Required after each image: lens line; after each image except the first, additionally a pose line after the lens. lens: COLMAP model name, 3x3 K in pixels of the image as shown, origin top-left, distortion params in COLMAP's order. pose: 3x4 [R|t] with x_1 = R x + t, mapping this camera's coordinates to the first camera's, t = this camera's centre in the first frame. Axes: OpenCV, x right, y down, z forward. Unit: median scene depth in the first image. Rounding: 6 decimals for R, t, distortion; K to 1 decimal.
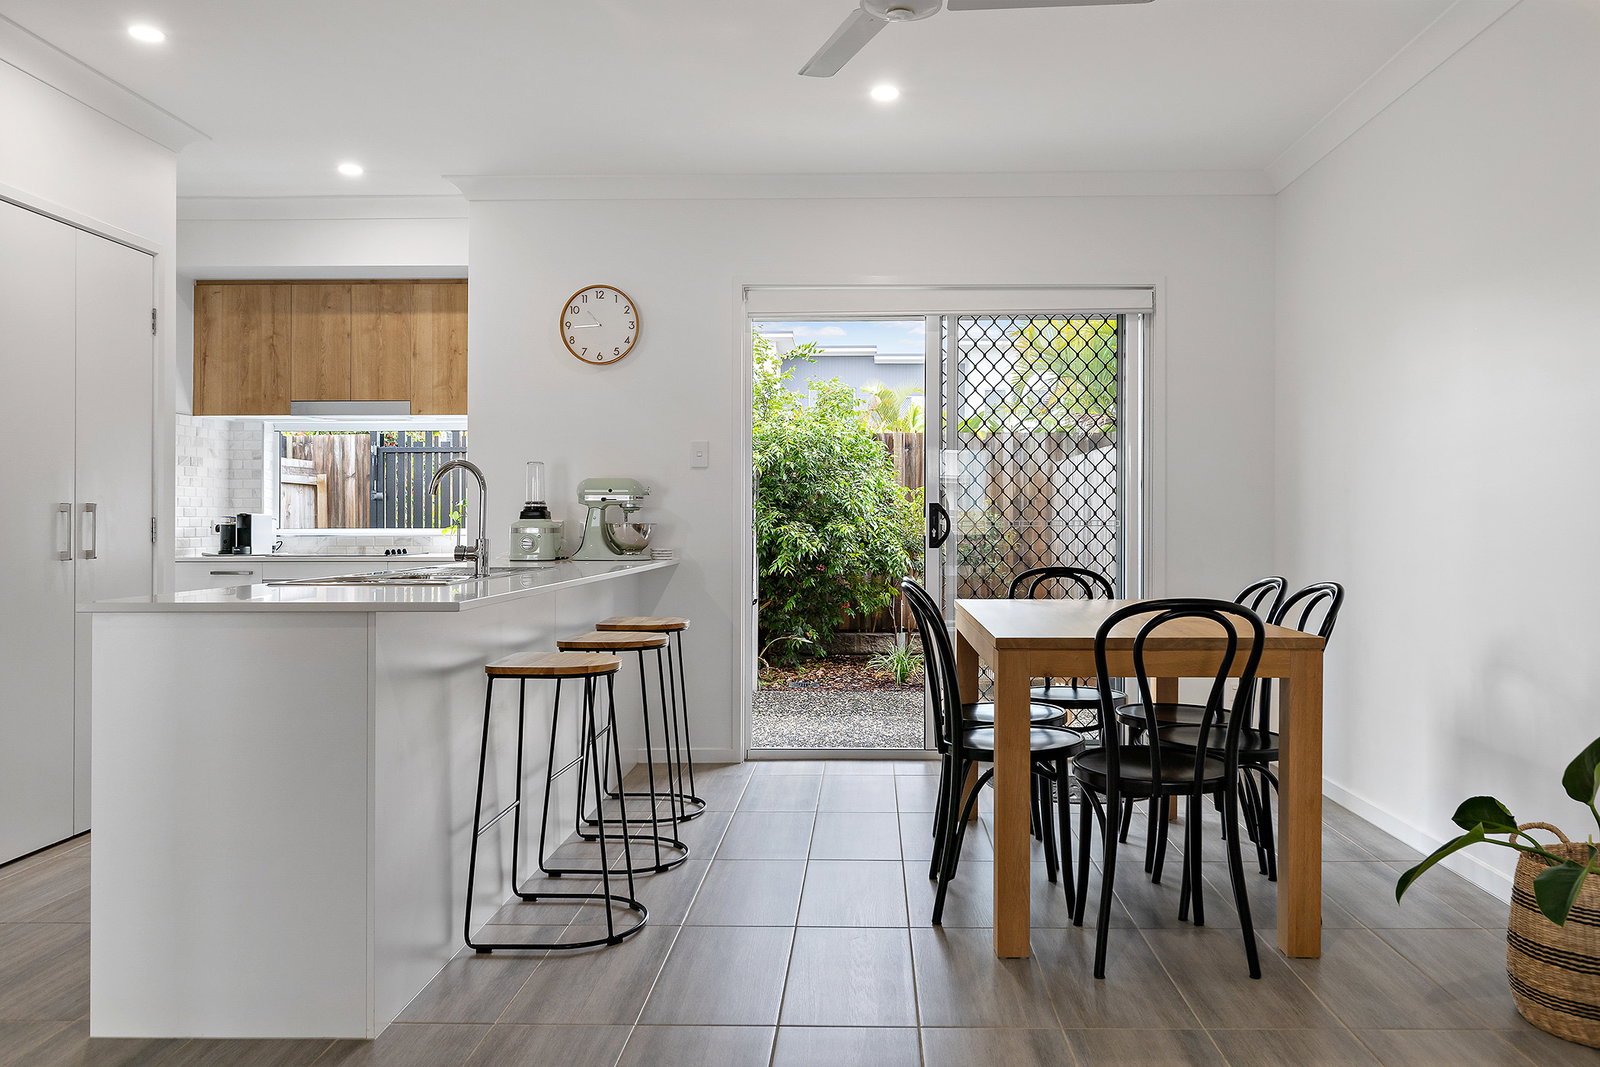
lens RADIAL K [[1164.3, 0, 773.6], [0, 1164.3, 484.8], [0, 0, 1]] dist [-0.023715, -0.000075]
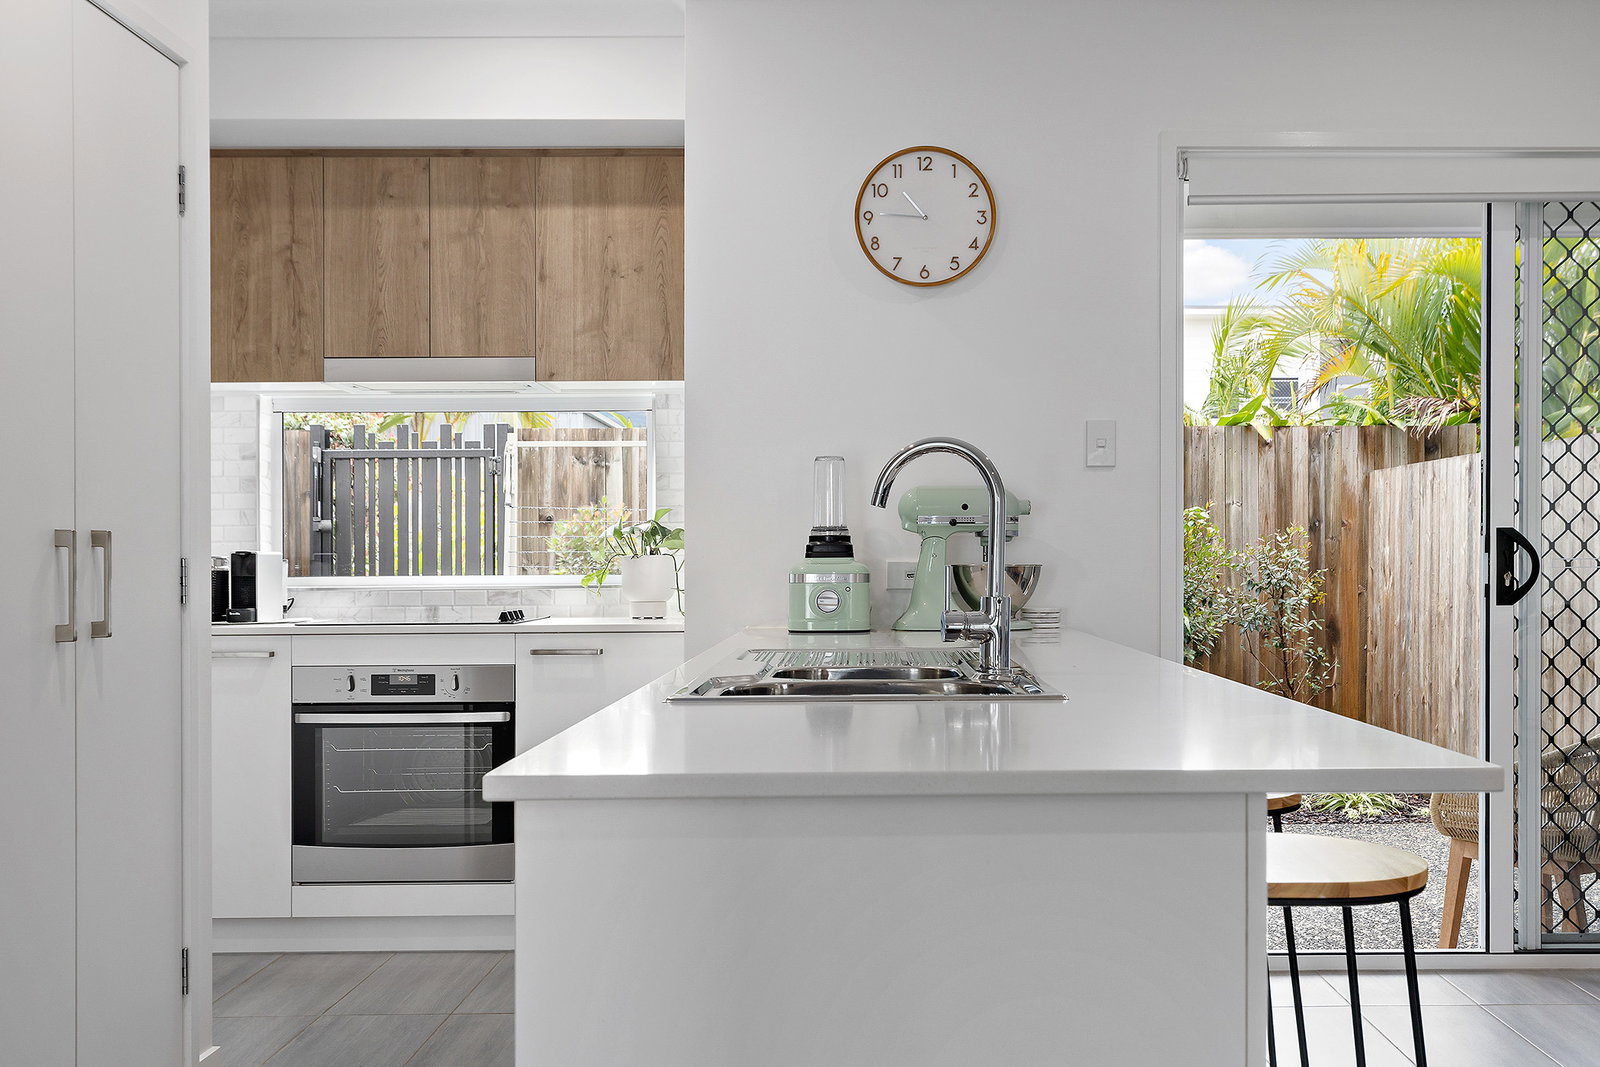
lens RADIAL K [[1600.2, 0, 802.8], [0, 1600.2, 531.7], [0, 0, 1]] dist [-0.018122, 0.000000]
pose [[0.999245, -0.003430, 0.038700, -0.208861], [0.002968, 0.999923, 0.012008, 0.006192], [-0.038738, -0.011884, 0.999179, 0.189299]]
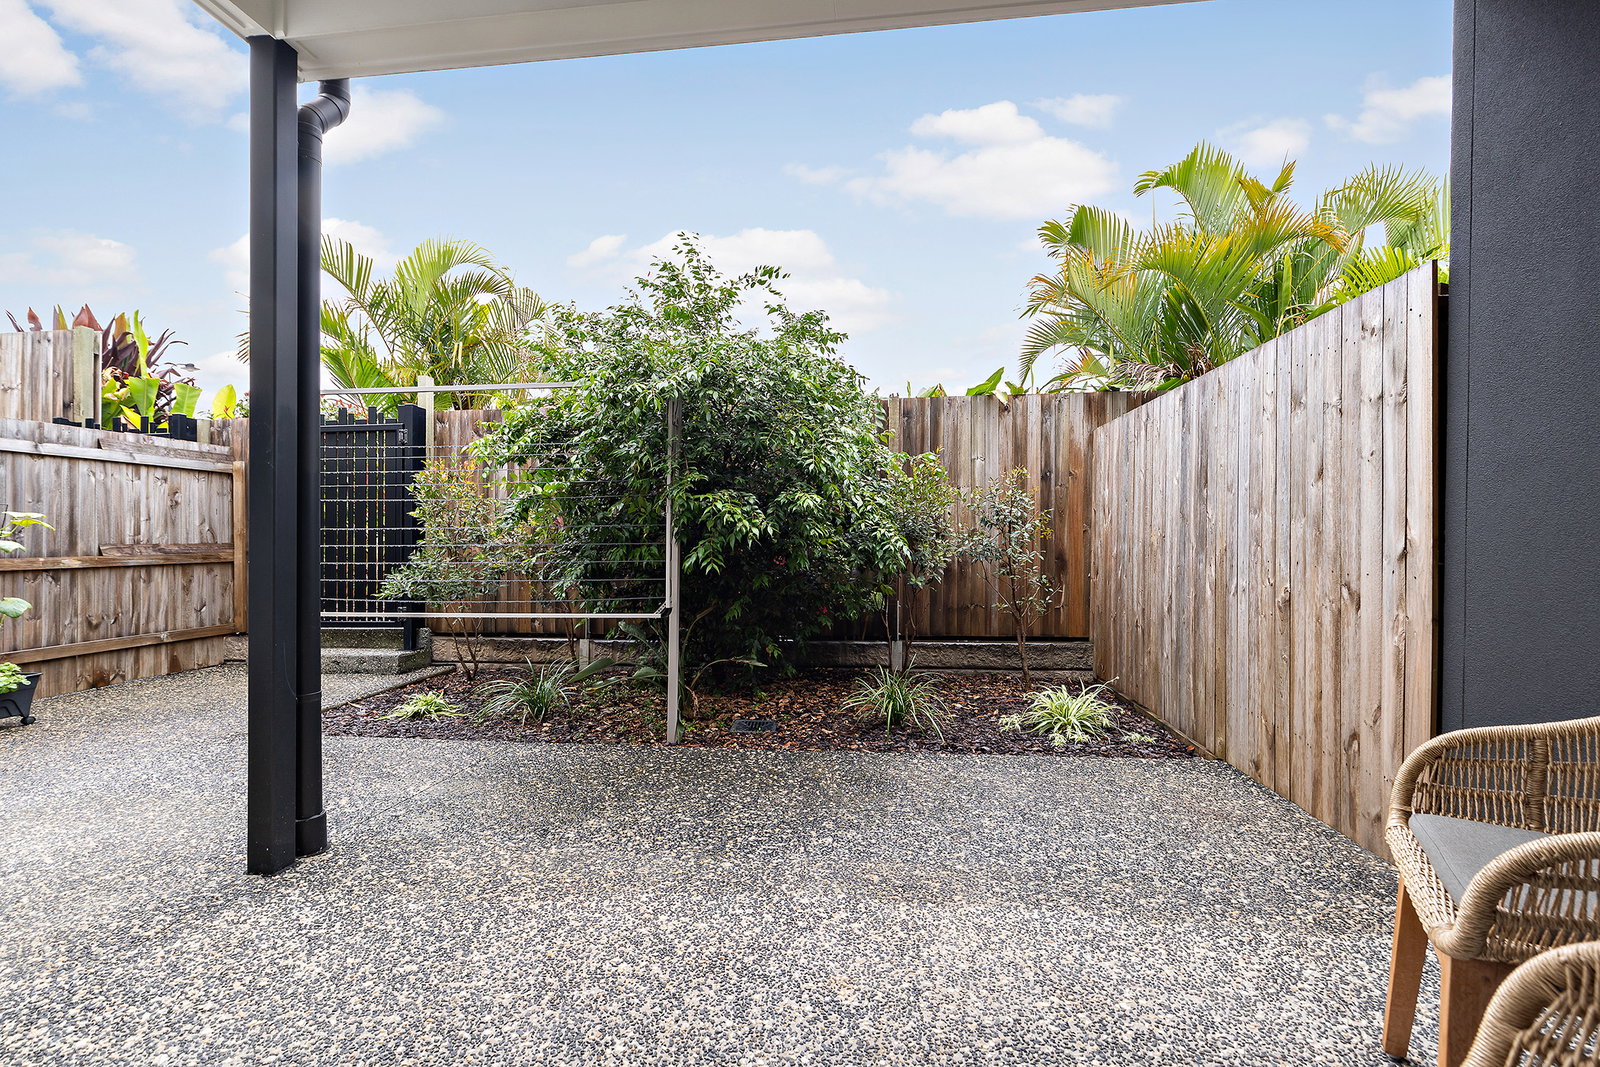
lens RADIAL K [[708.1, 0, 792.2], [0, 708.1, 541.3], [0, 0, 1]] dist [0.003604, -0.000094]
pose [[0.998195, -0.007953, -0.059521, 0.116801], [0.009822, 0.999466, 0.031168, 0.073112], [0.059241, -0.031697, 0.997740, 0.906862]]
